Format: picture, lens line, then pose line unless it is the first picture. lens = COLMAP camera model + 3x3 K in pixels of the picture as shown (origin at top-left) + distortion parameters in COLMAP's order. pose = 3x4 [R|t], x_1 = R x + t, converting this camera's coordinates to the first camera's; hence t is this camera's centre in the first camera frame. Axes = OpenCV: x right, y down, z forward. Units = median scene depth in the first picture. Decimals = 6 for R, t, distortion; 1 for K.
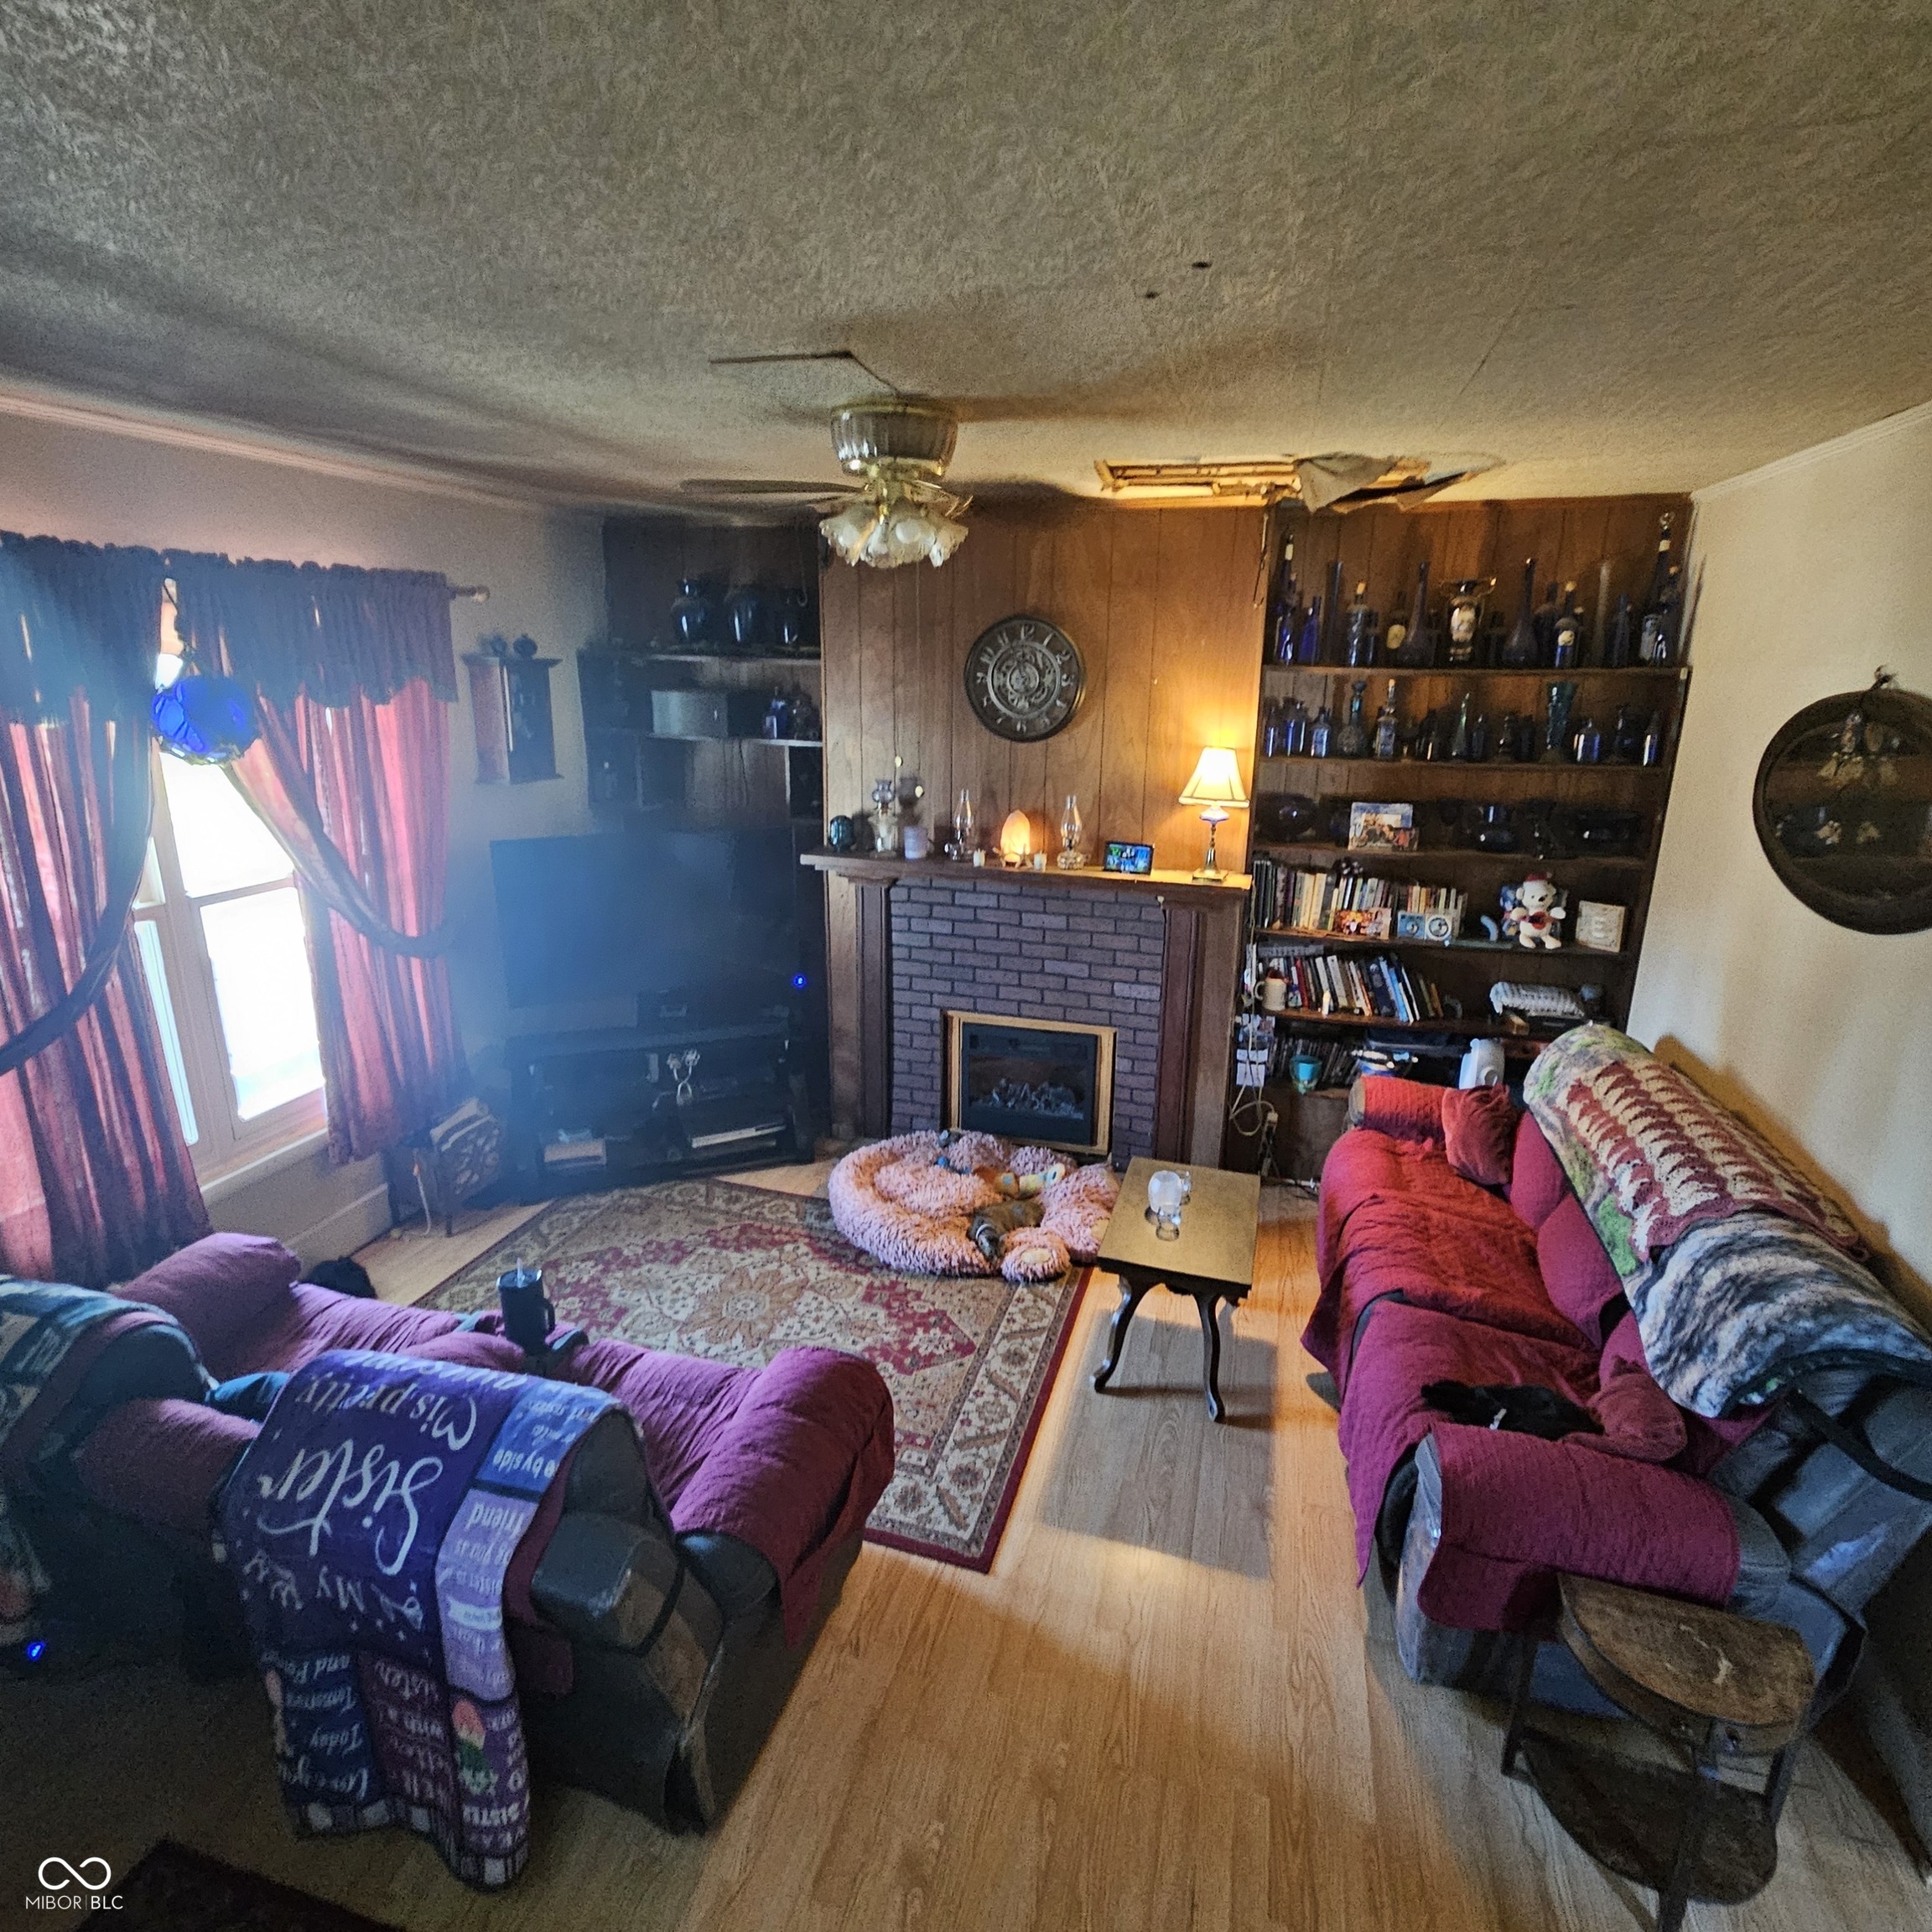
lens RADIAL K [[1055.4, 0, 974.8], [0, 1055.4, 961.1], [0, 0, 1]] dist [0.000369, 0.001394]
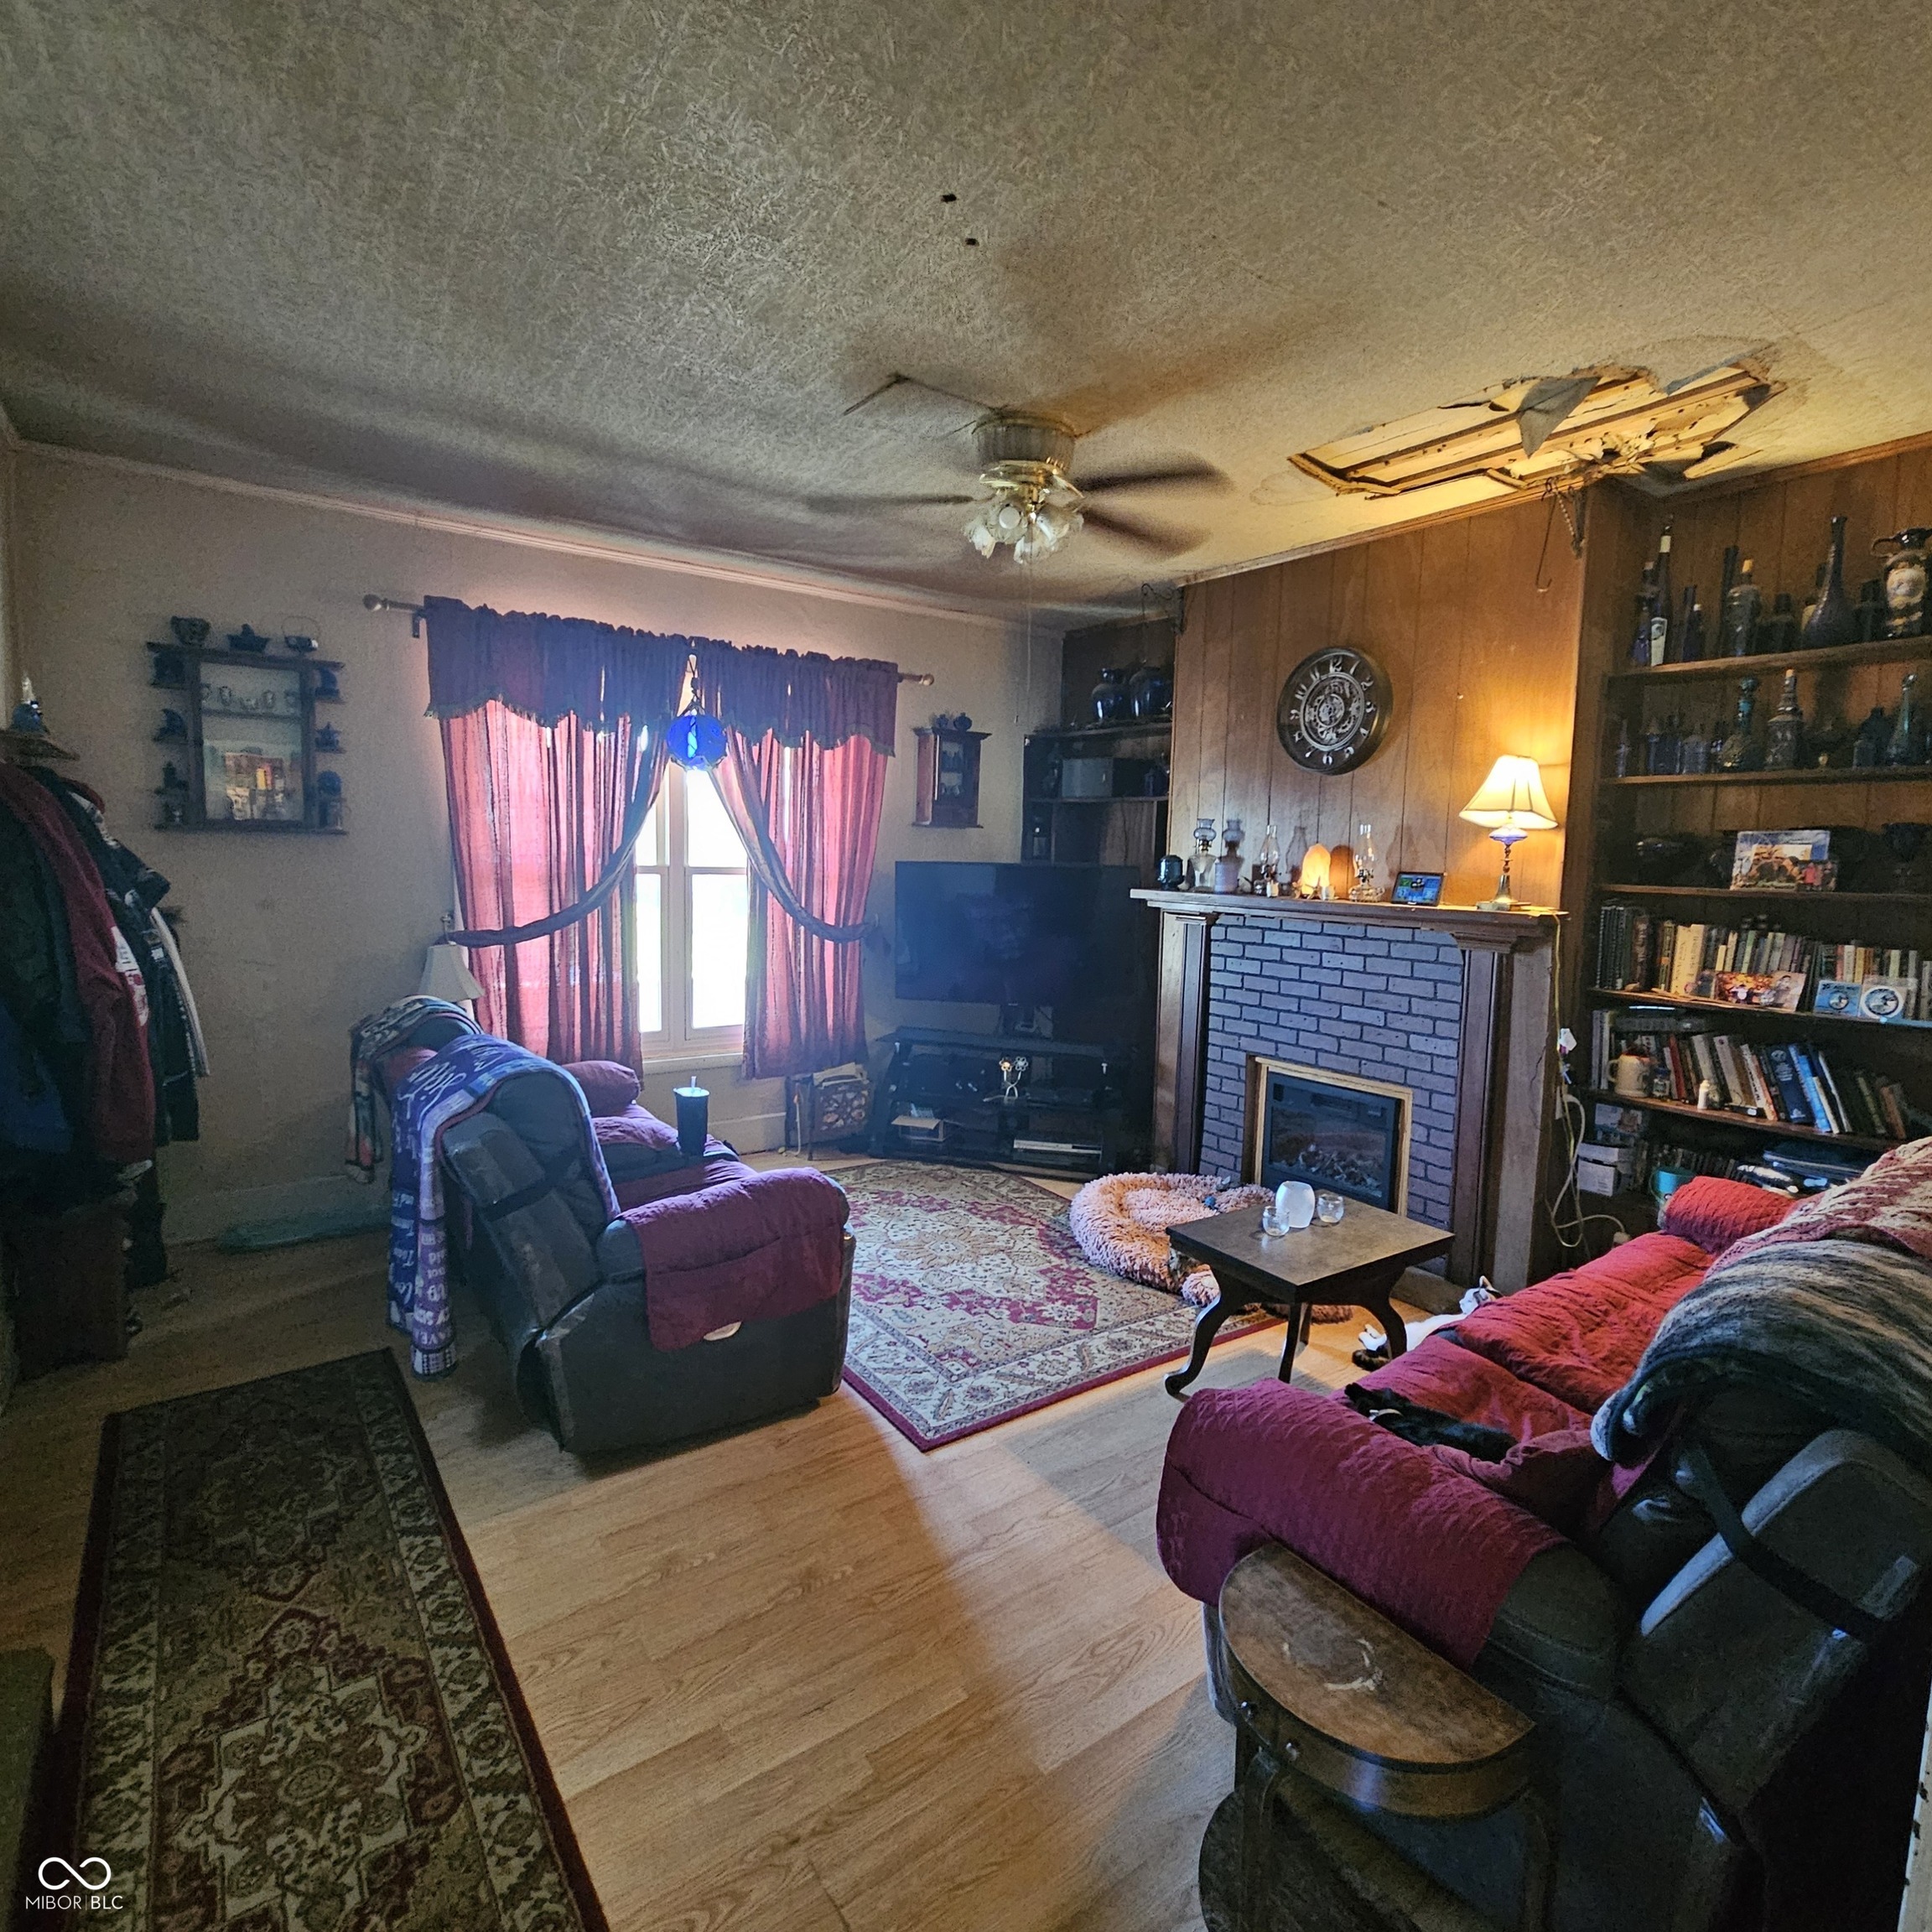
lens RADIAL K [[1055.3, 0, 971.1], [0, 1055.3, 963.1], [0, 0, 1]] dist [0.001640, 0.001430]
pose [[0.783363, 0.070355, -0.617570, 0.397189], [-0.185039, 0.974921, -0.123650, 0.143730], [0.593382, 0.211138, 0.776736, 0.079703]]
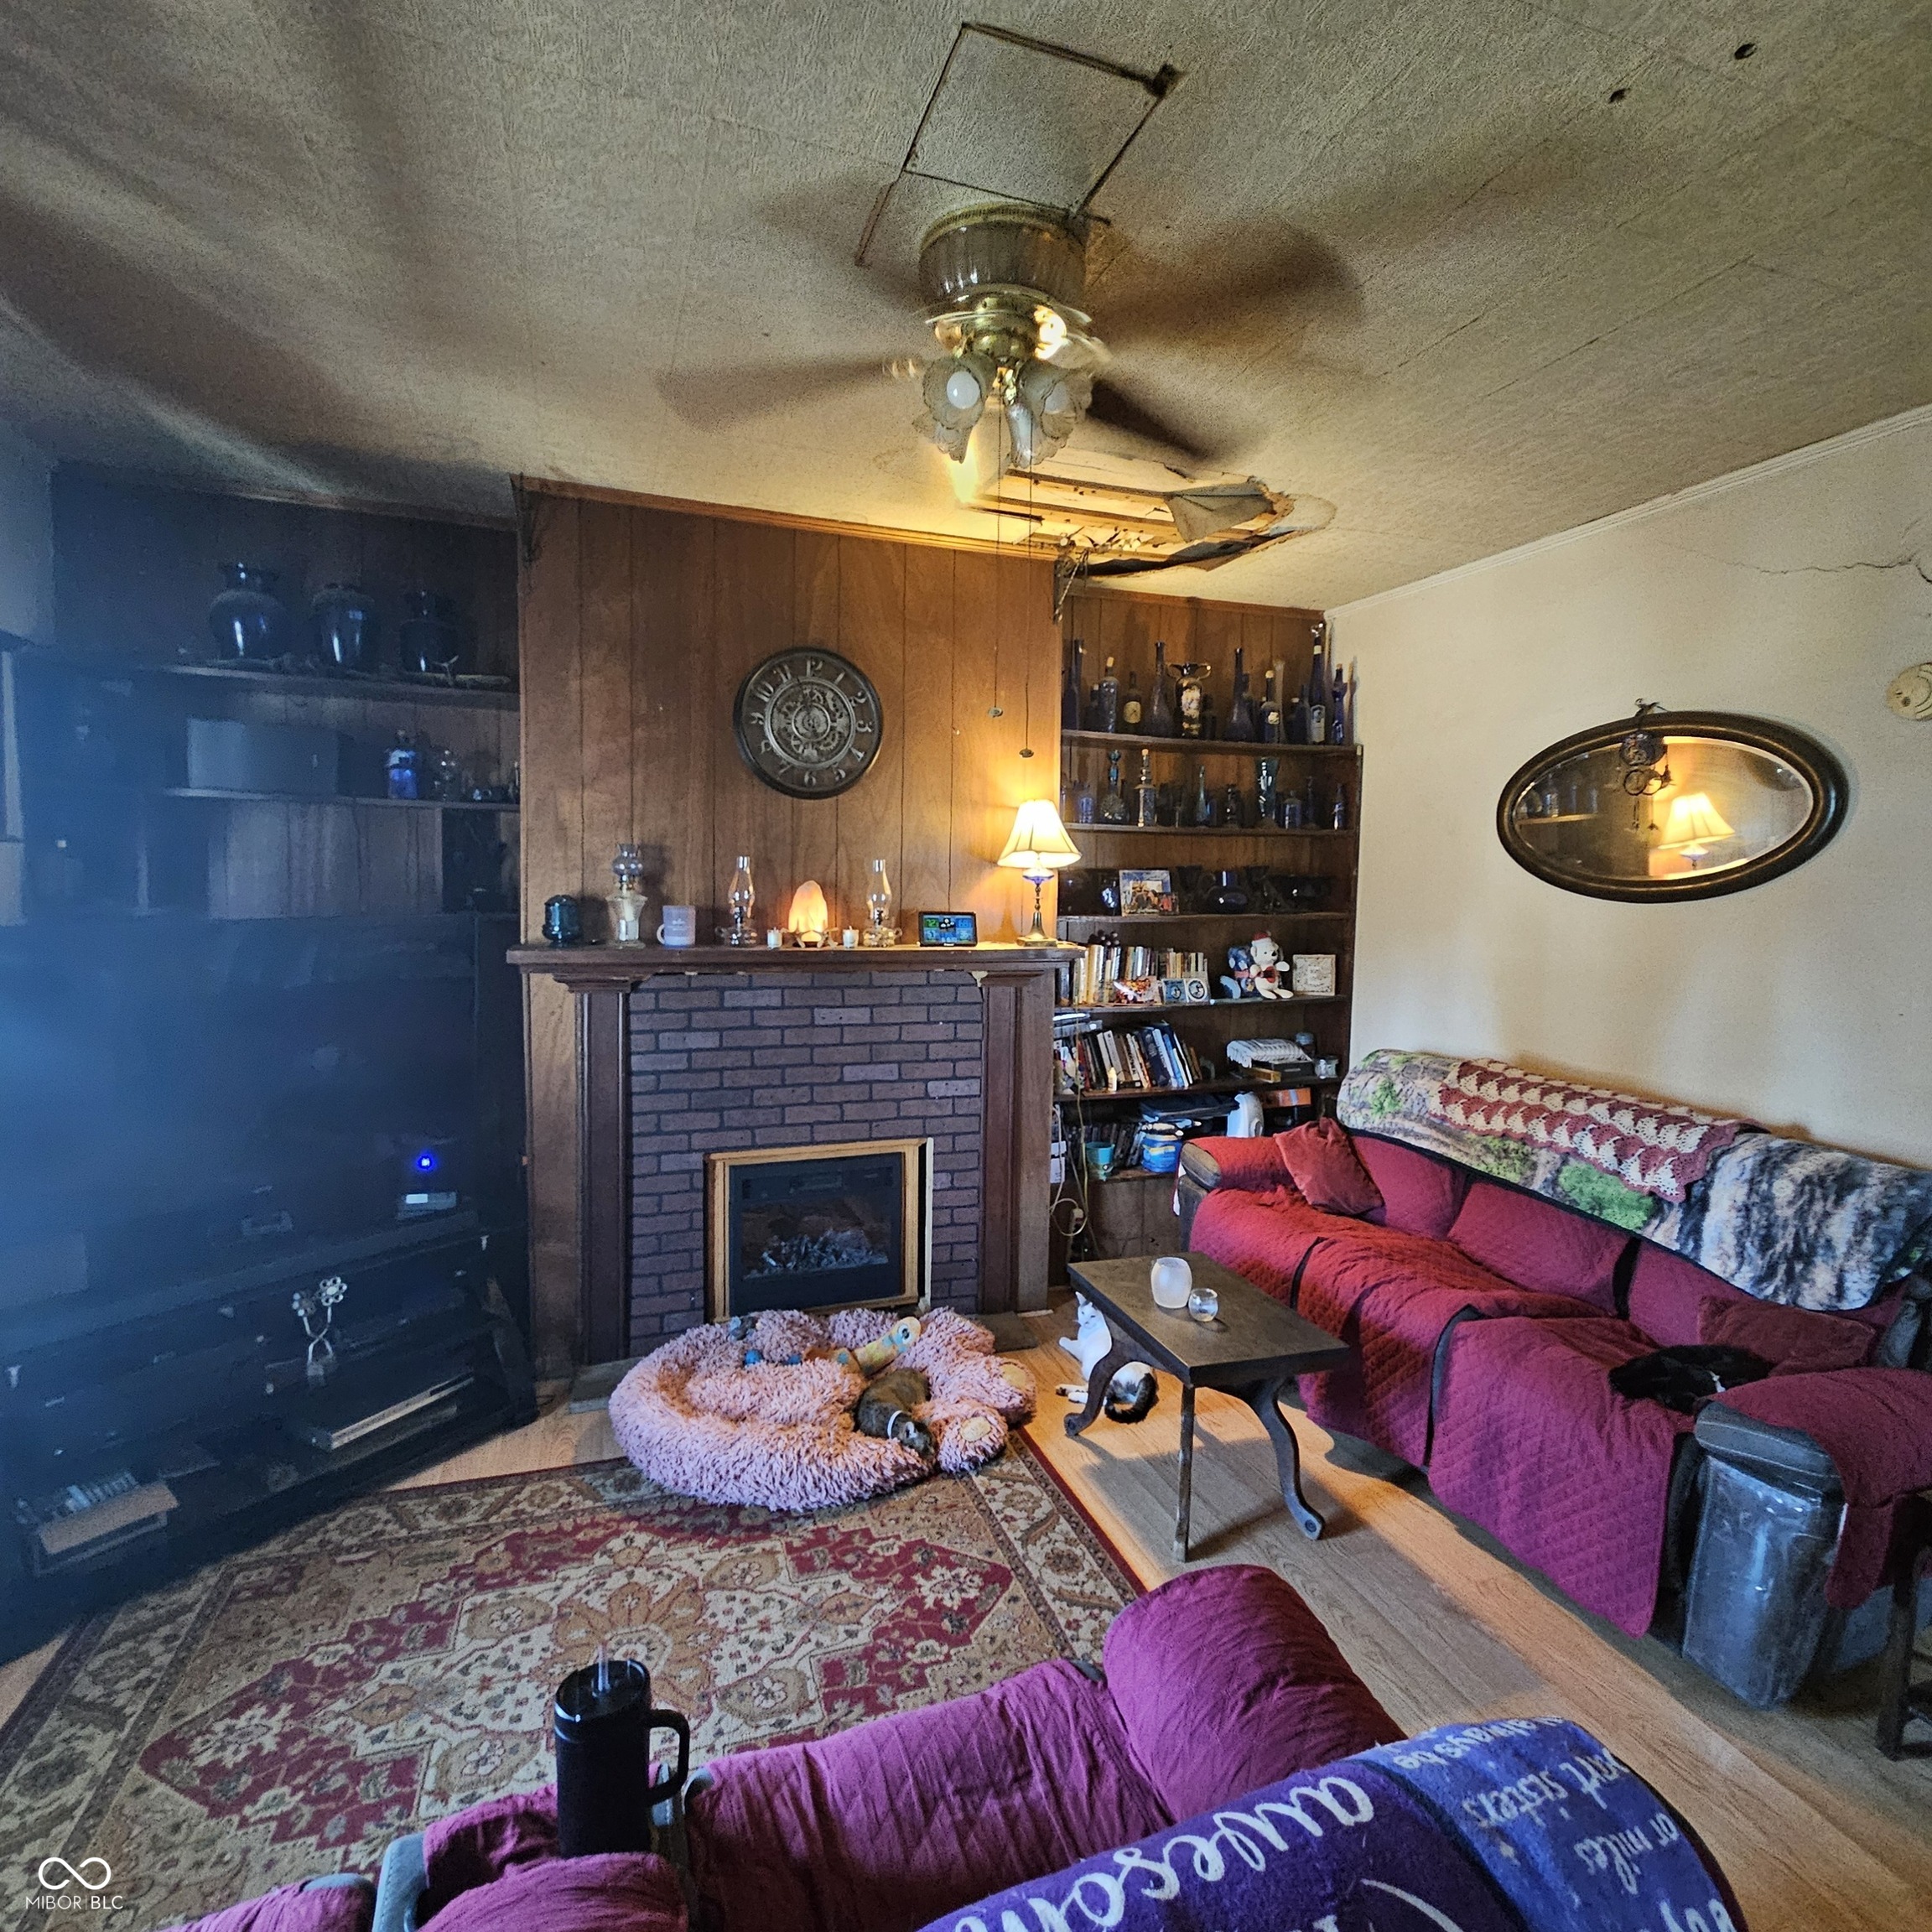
lens RADIAL K [[1055.4, 0, 974.8], [0, 1055.4, 961.1], [0, 0, 1]] dist [0.000369, 0.001394]
pose [[0.815183, -0.046590, 0.577327, -0.327133], [0.153844, 0.978372, -0.138273, 0.049588], [-0.558398, 0.201536, 0.804720, 0.289992]]
